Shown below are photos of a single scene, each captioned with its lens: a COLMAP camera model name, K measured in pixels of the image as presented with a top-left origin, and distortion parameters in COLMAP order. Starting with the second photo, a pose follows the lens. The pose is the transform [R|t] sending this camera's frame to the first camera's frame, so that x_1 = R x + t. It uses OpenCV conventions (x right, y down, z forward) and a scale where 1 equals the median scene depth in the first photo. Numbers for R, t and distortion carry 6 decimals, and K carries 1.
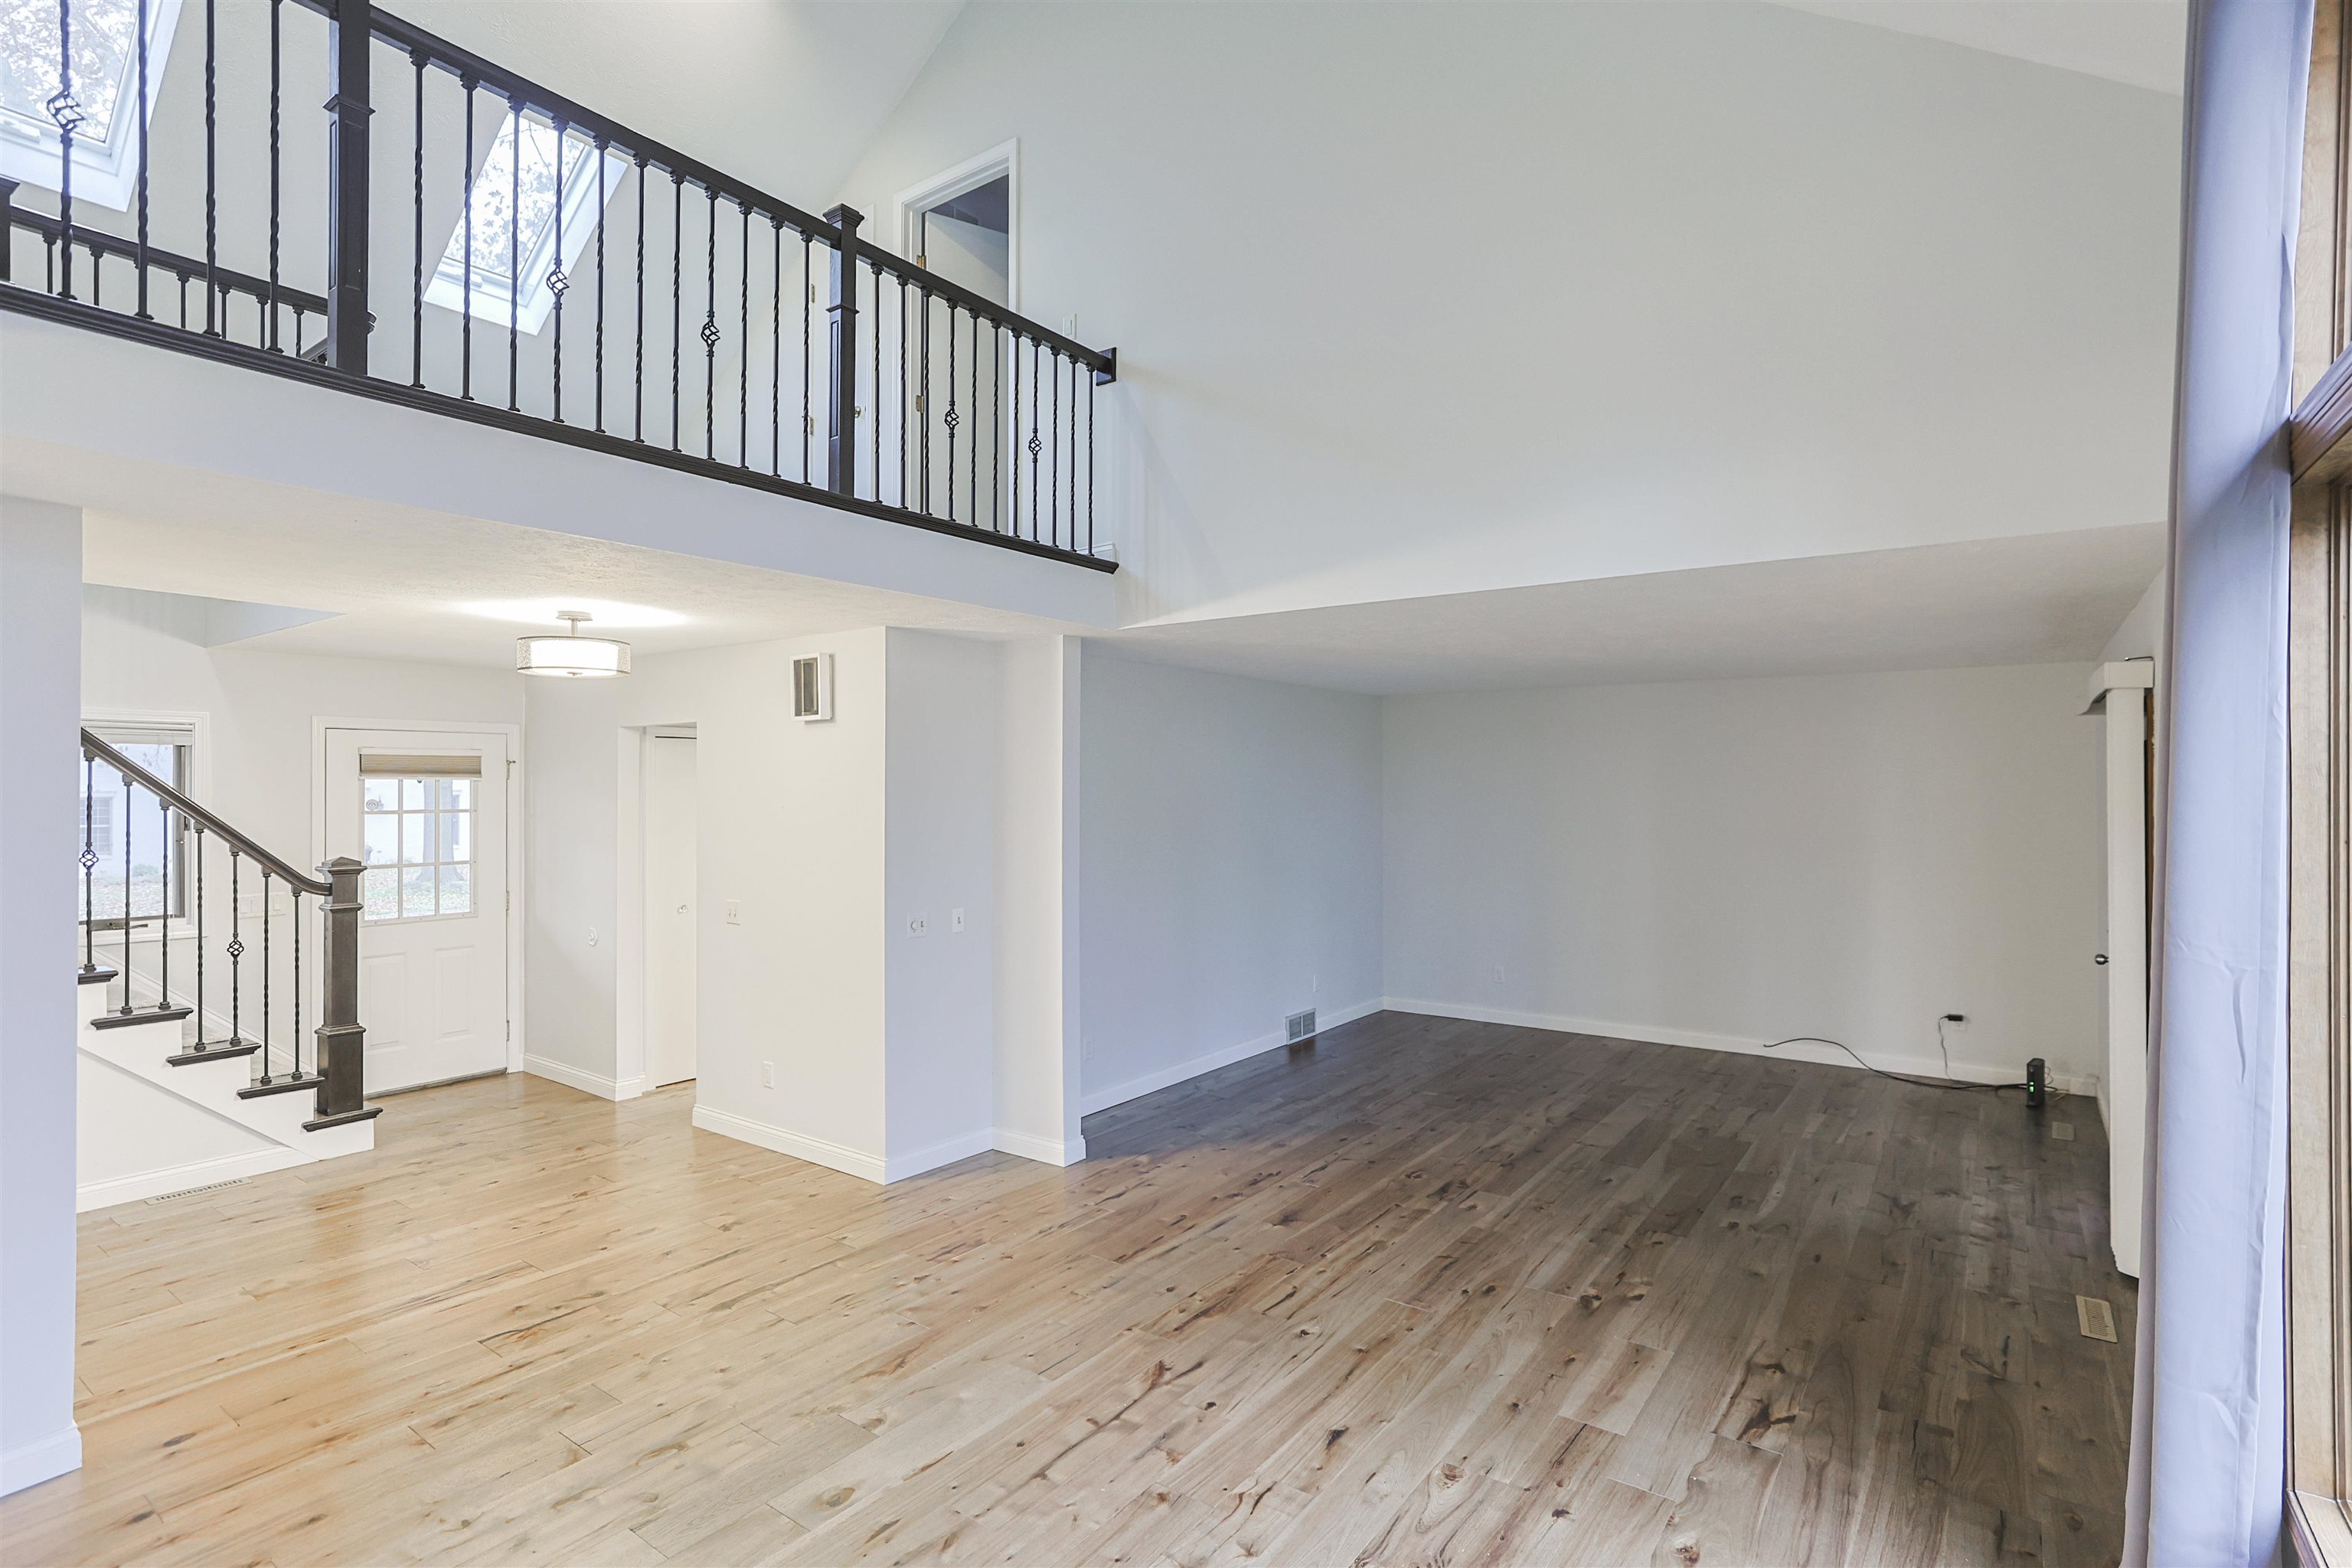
lens RADIAL K [[1143.6, 0, 1190.6], [0, 1143.6, 782.8], [0, 0, 1]] dist [-0.018452, 0.010497]
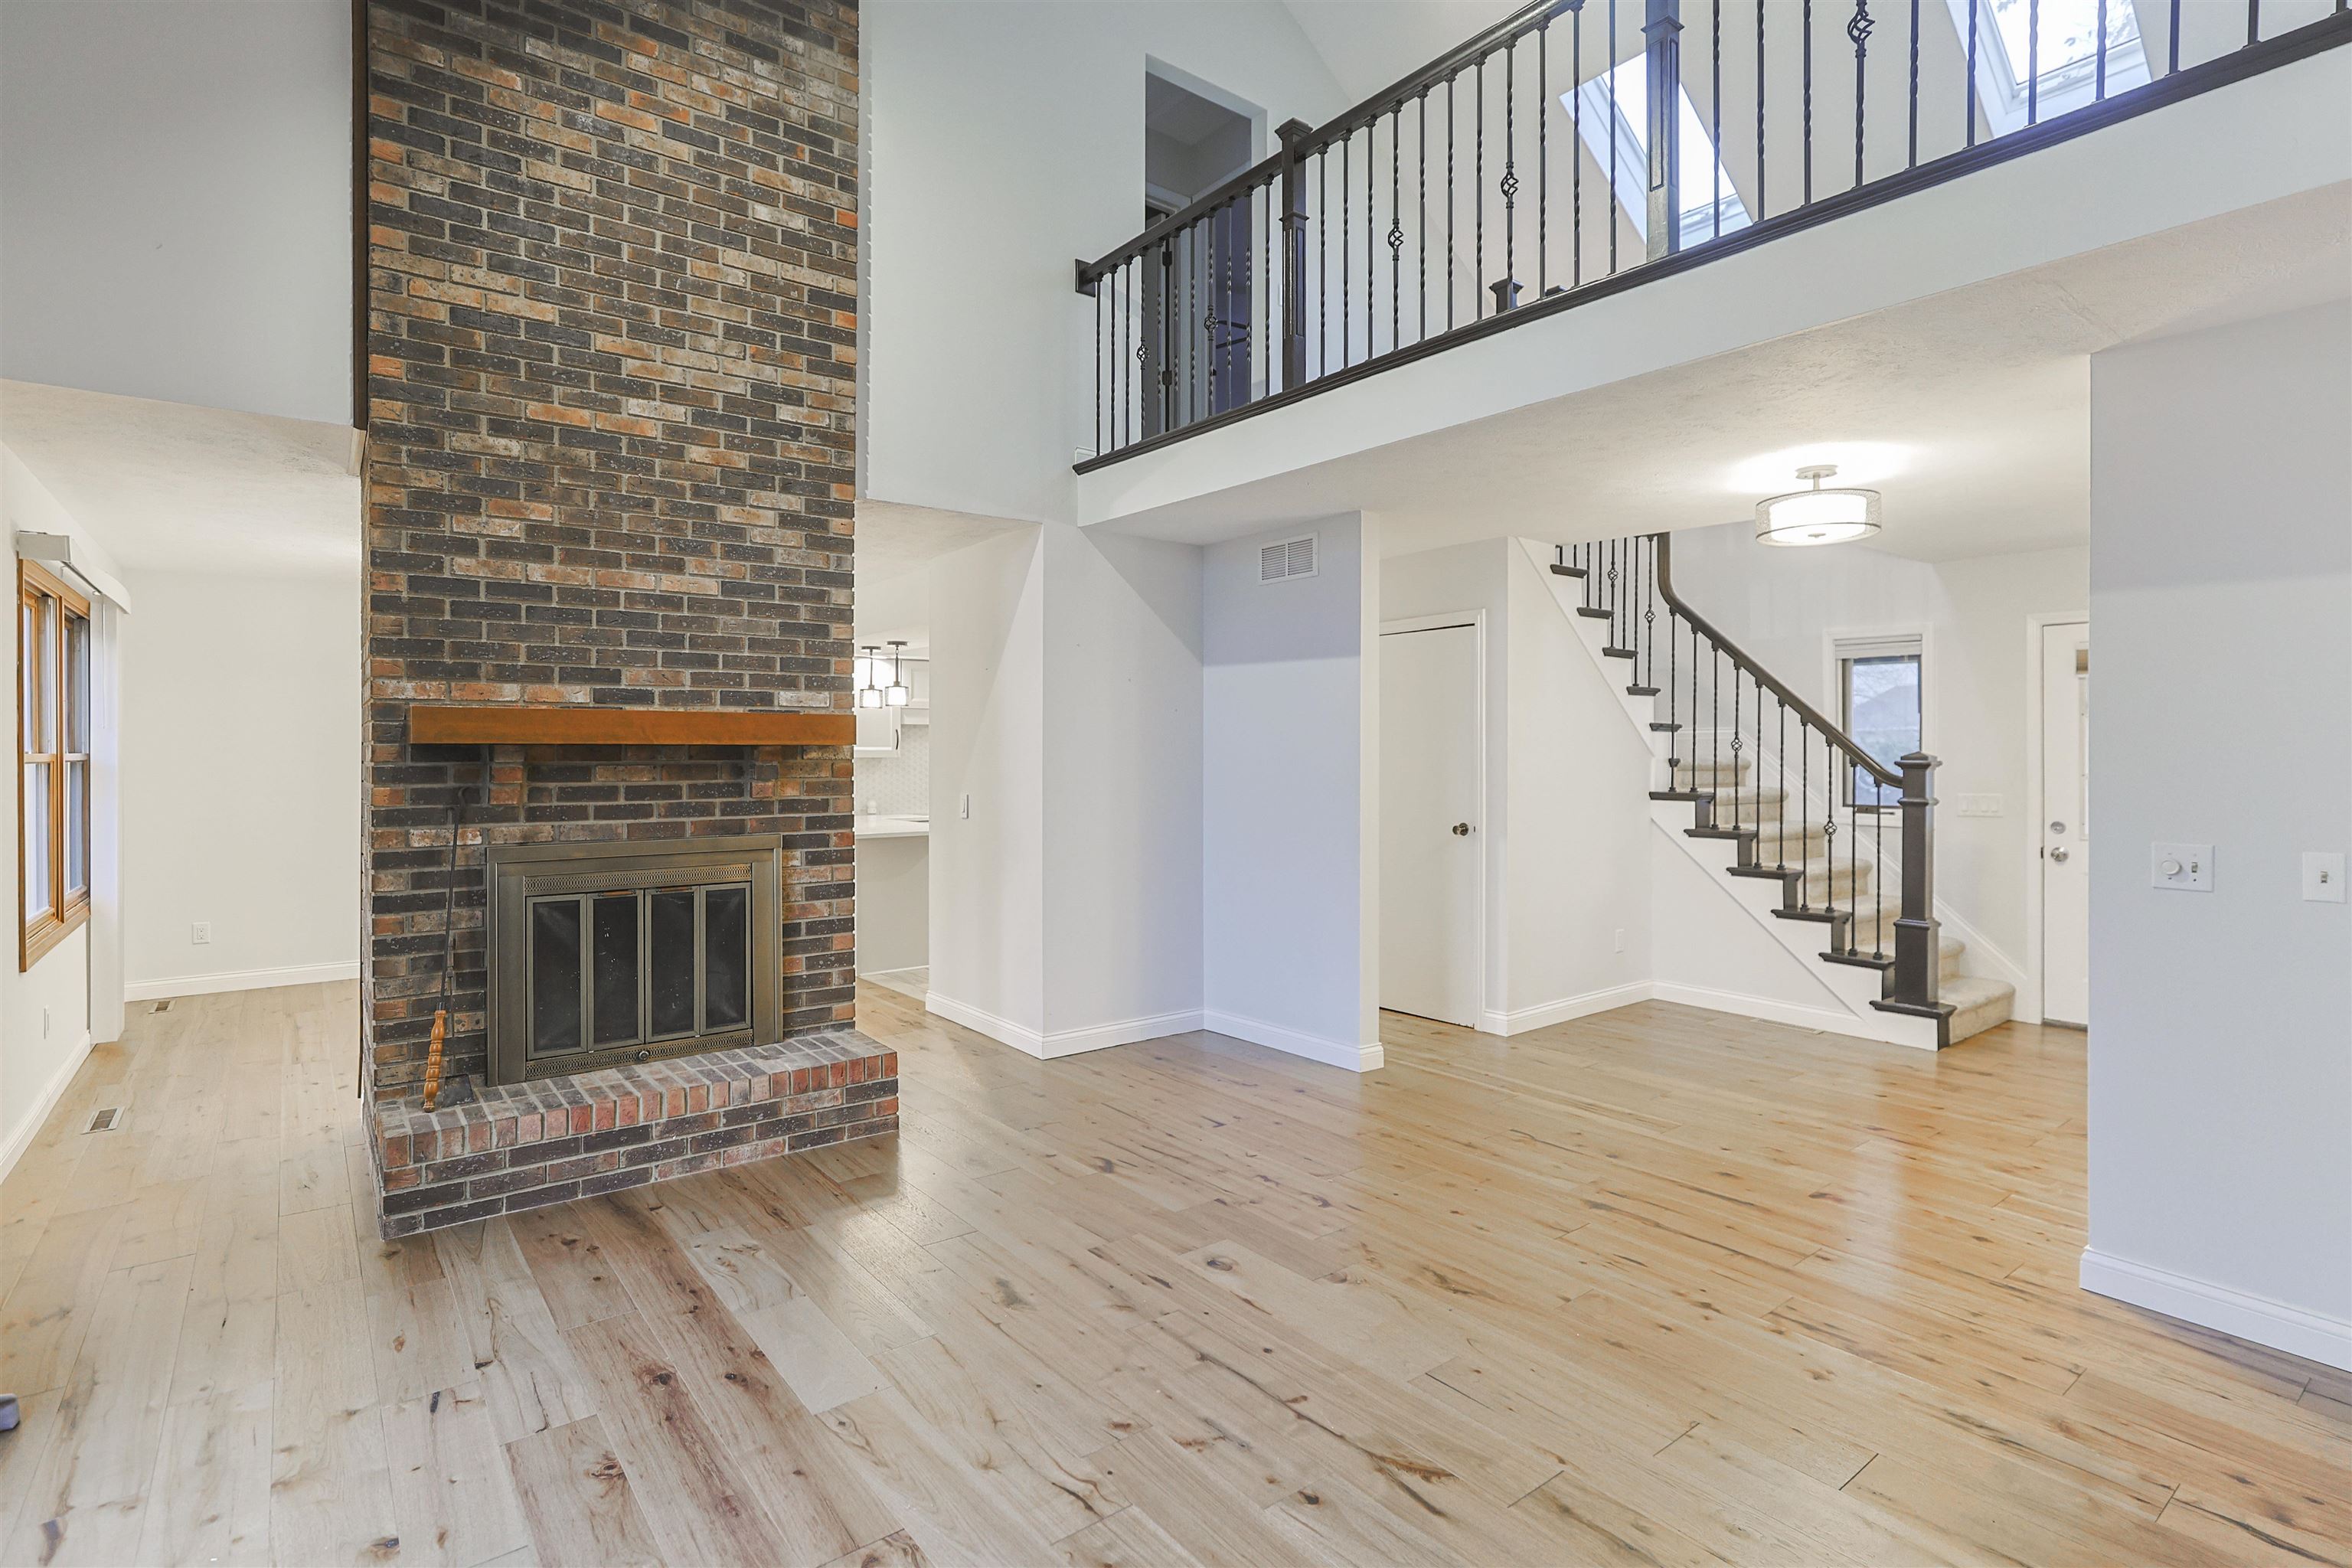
lens RADIAL K [[1143.6, 0, 1186.6], [0, 1143.6, 751.6], [0, 0, 1]] dist [-0.018452, 0.010497]
pose [[-0.266024, 0.001631, -0.963965, 0.405074], [-0.000661, 0.999998, 0.001875, 0.066362], [0.963966, 0.001136, -0.266022, 0.664724]]
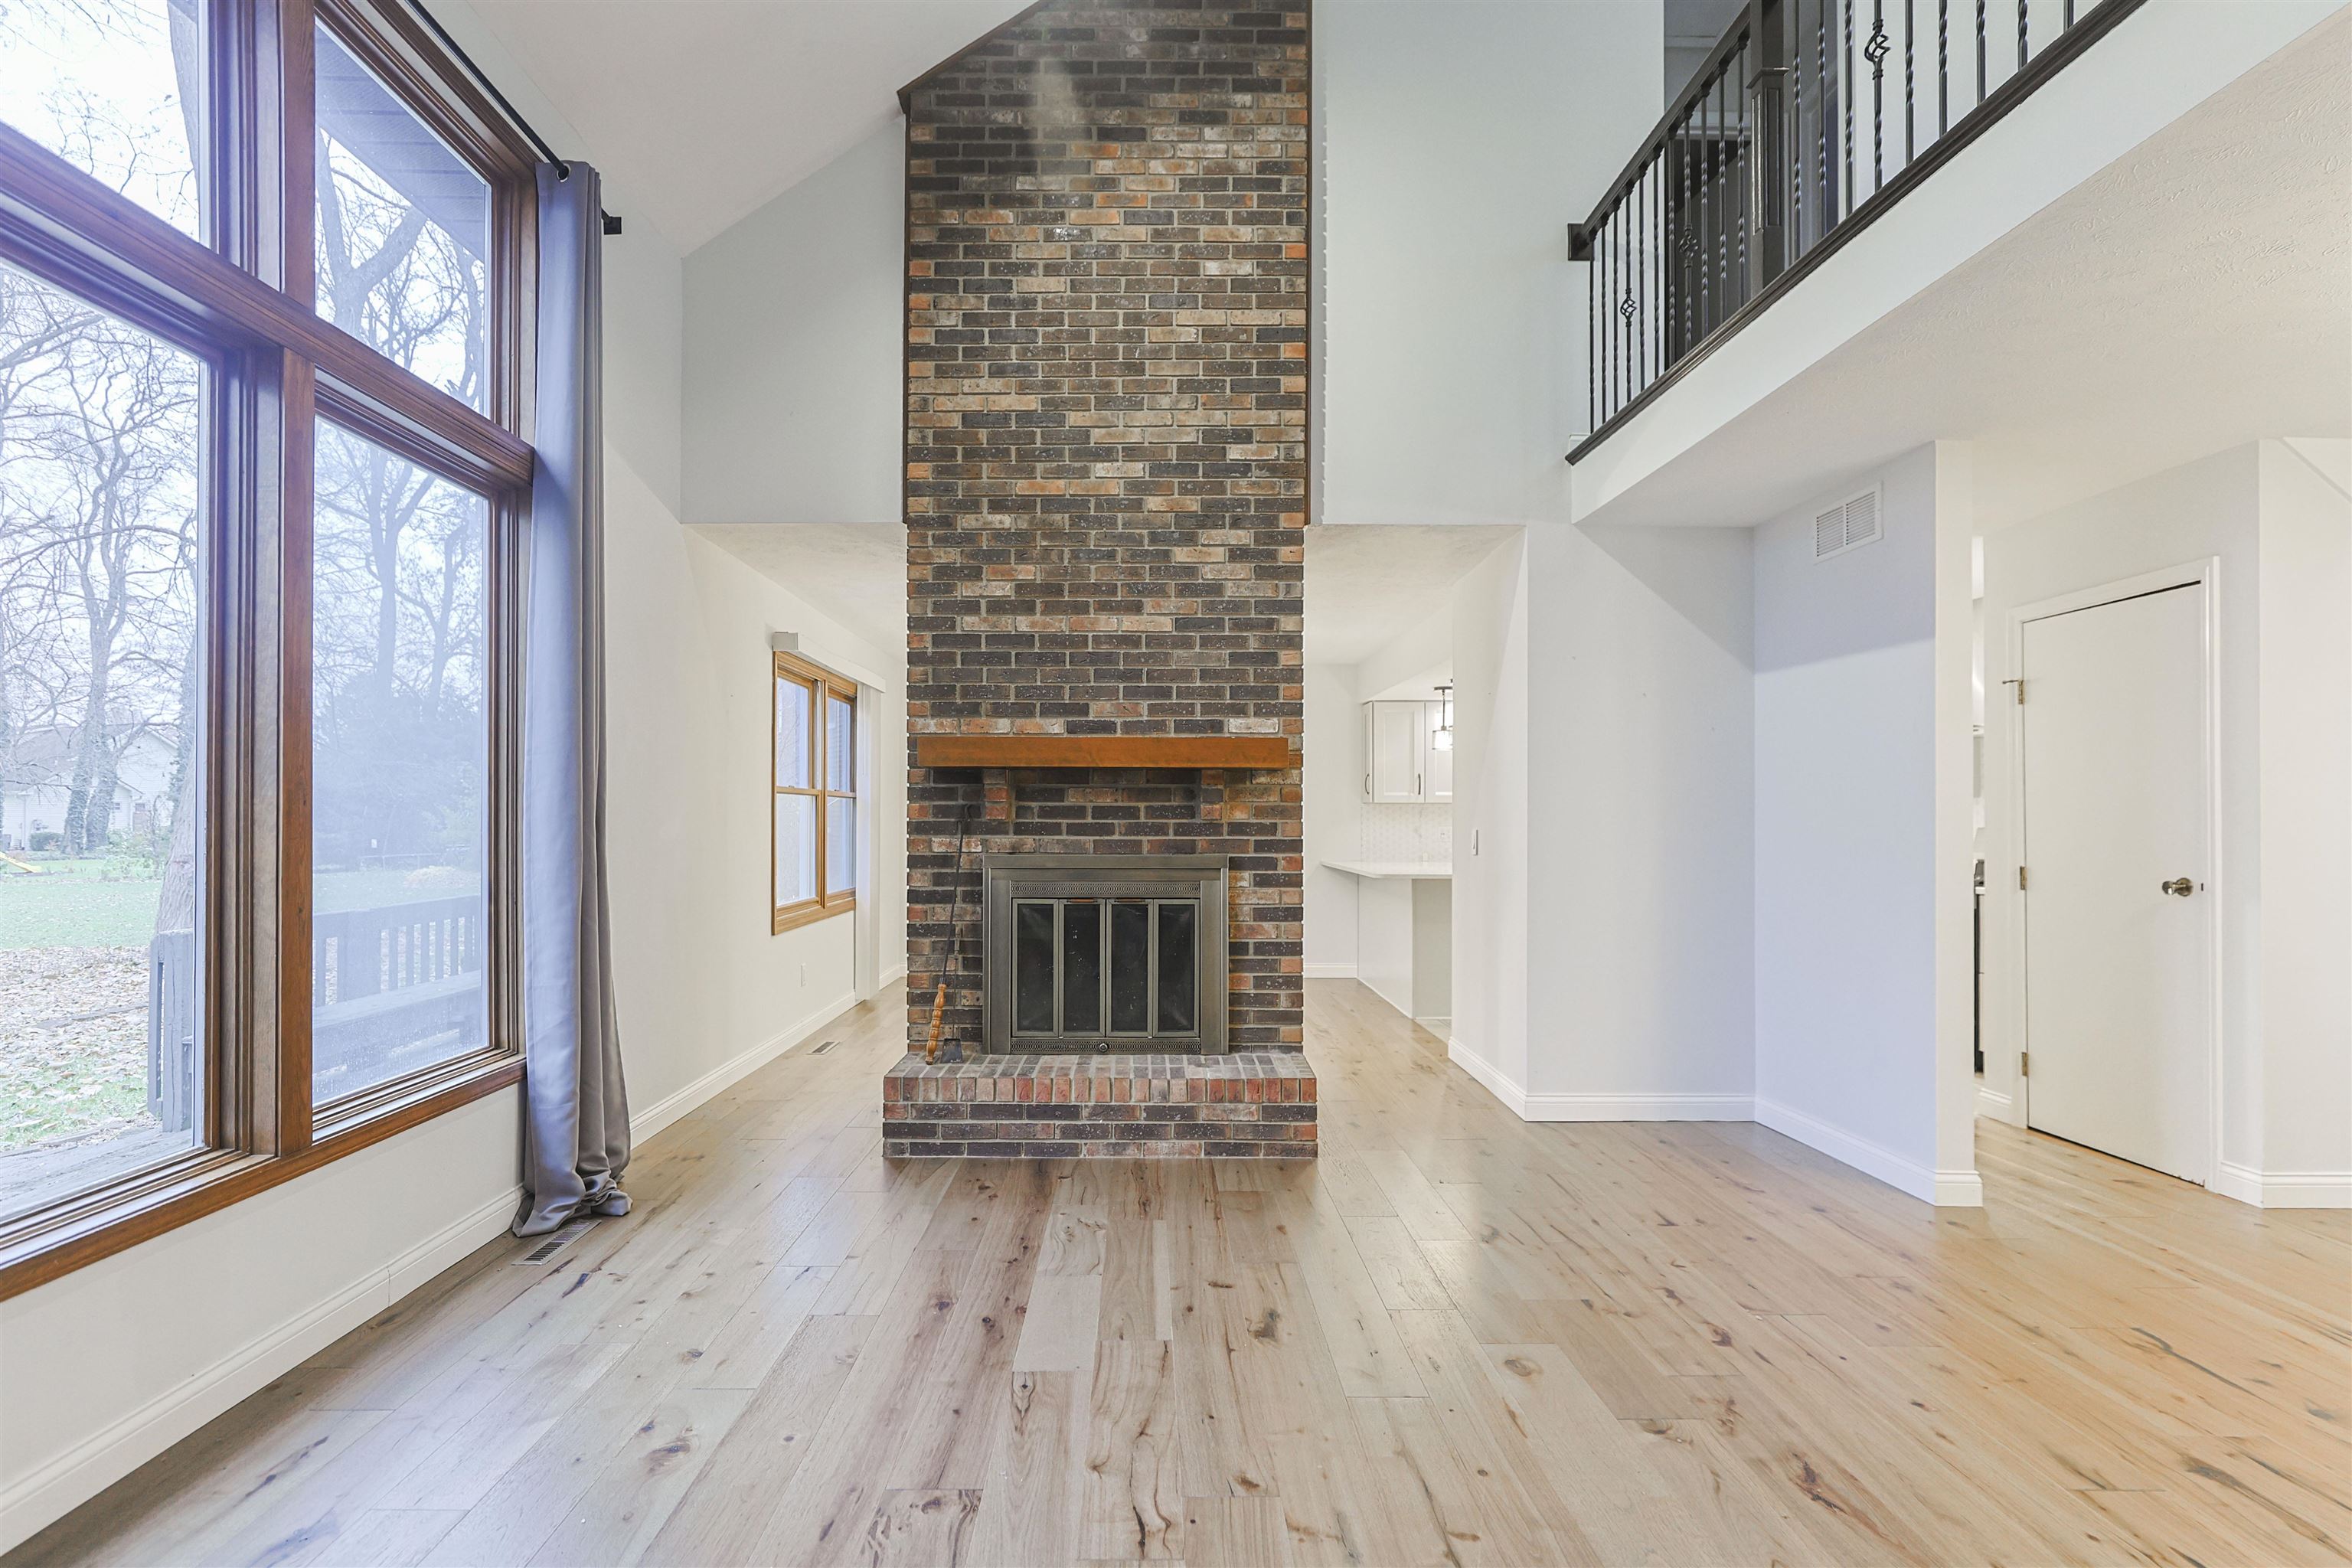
lens RADIAL K [[1143.6, 0, 1153.4], [0, 1143.6, 805.3], [0, 0, 1]] dist [-0.018452, 0.010497]
pose [[-0.800932, -0.007178, -0.598713, 0.249576], [-0.002115, 0.999956, -0.009160, 0.098307], [0.598752, -0.006070, -0.800911, 0.819812]]
